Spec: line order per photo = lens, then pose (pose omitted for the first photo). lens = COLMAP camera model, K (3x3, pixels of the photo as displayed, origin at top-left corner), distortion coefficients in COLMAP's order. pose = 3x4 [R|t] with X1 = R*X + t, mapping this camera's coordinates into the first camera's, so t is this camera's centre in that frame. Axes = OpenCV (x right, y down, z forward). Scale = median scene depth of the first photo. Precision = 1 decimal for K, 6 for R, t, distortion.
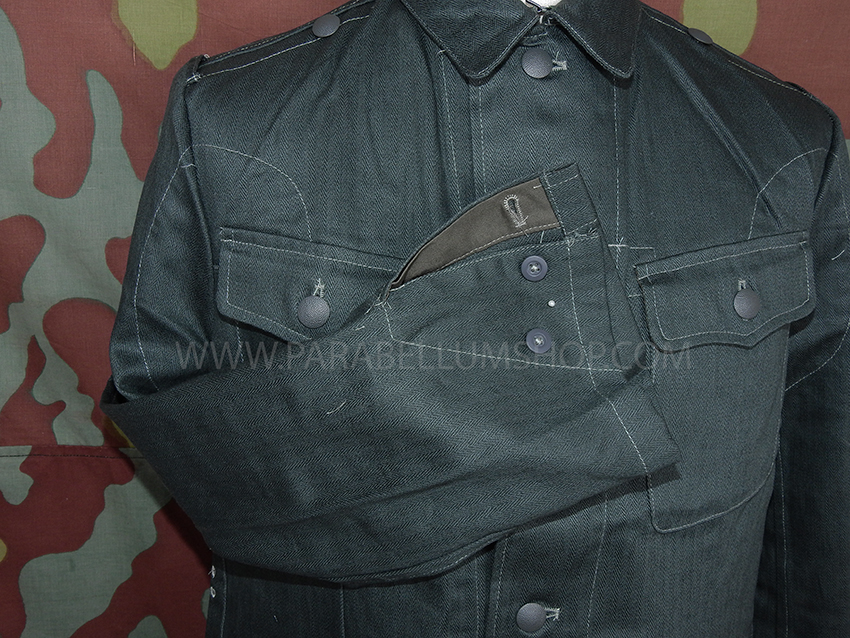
lens RADIAL K [[970.3, 0, 422.9], [0, 970.3, 326.6], [0, 0, 1]] dist [0.021213, 0.000000]
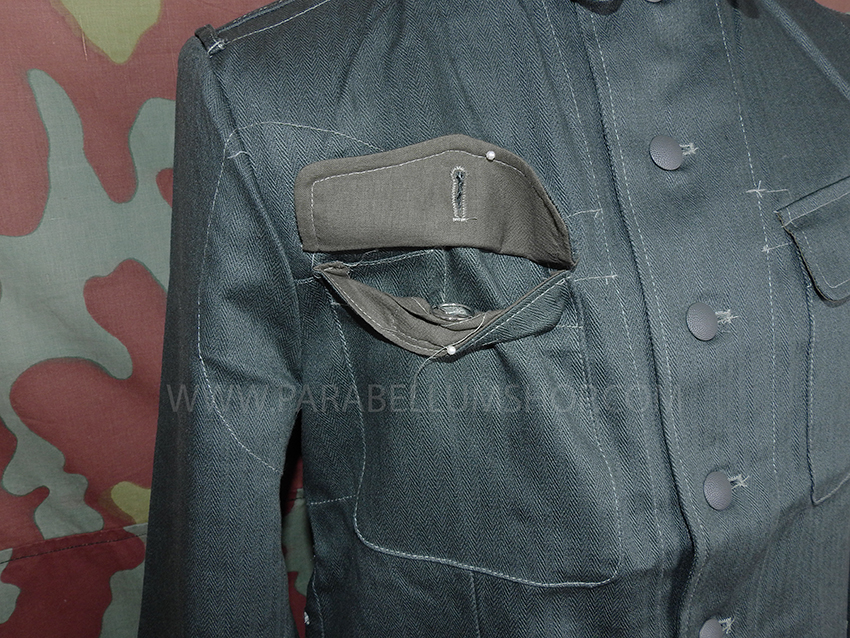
lens RADIAL K [[797.8, 0, 424.9], [0, 797.8, 324.5], [0, 0, 1]] dist [0.004903, 0.000000]
pose [[0.963416, -0.159110, 0.215668, -0.205288], [0.159453, 0.987077, 0.015923, -0.019754], [-0.215415, 0.019049, 0.976337, 0.302598]]
